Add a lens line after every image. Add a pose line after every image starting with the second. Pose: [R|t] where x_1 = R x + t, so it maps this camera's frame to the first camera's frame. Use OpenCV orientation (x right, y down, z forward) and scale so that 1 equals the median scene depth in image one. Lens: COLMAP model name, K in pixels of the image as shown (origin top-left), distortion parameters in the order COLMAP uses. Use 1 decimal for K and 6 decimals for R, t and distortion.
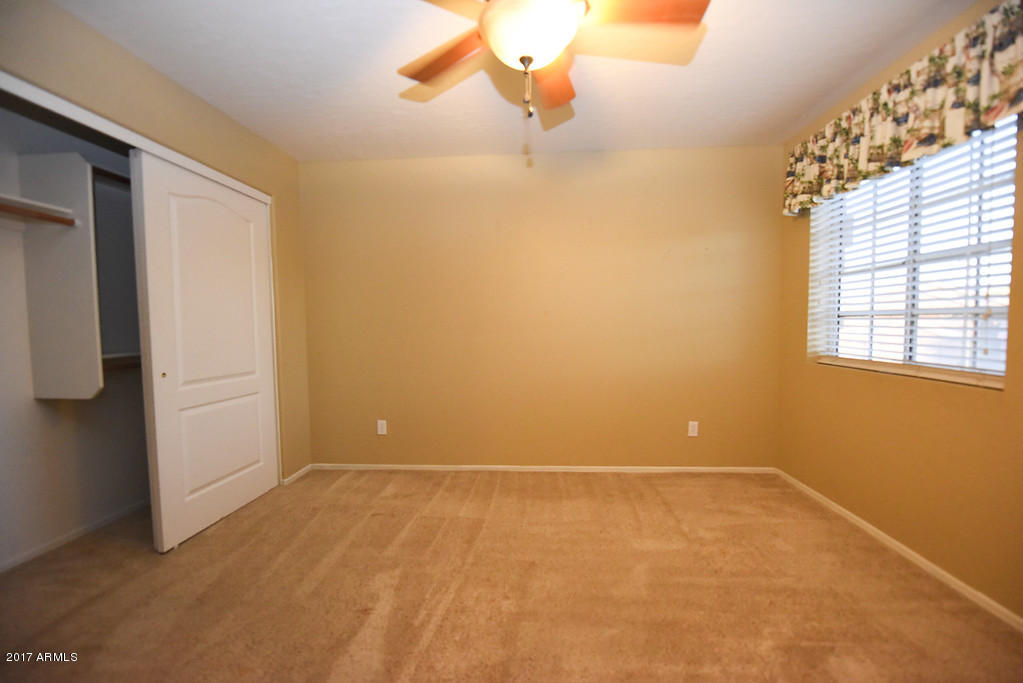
lens RADIAL K [[410.5, 0, 513.3], [0, 410.5, 343.7], [0, 0, 1]] dist [-0.015347, -0.000516]
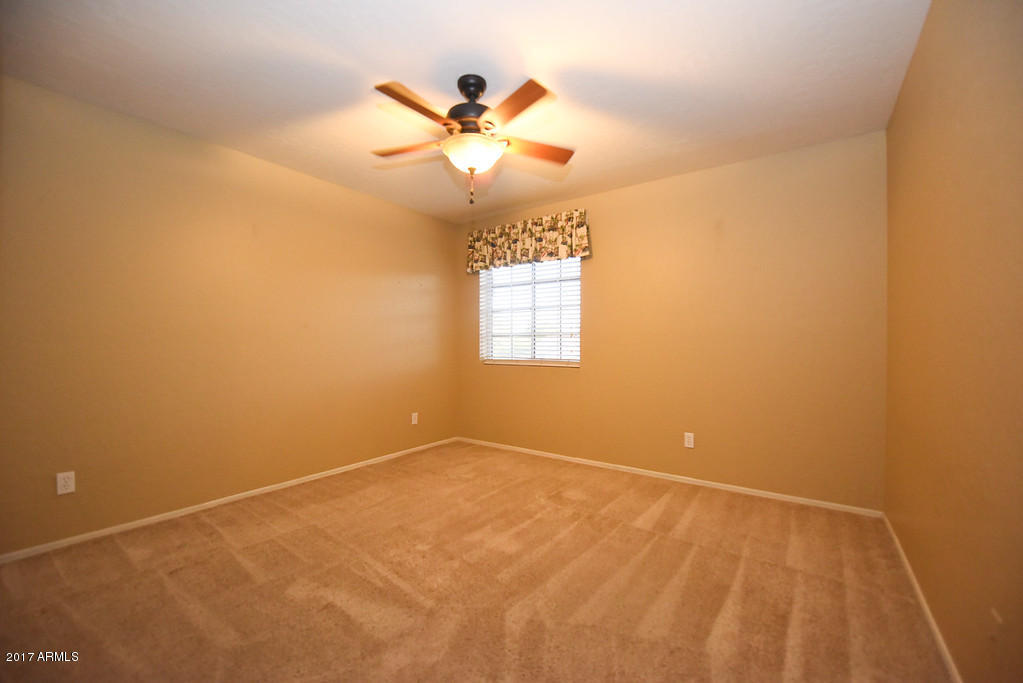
lens RADIAL K [[410.5, 0, 508.7], [0, 410.5, 342.1], [0, 0, 1]] dist [-0.015347, -0.000516]
pose [[0.542526, 0.013511, 0.839930, -0.737435], [0.035829, 0.998589, -0.039206, 0.034063], [-0.839275, 0.051364, 0.541276, 0.017712]]
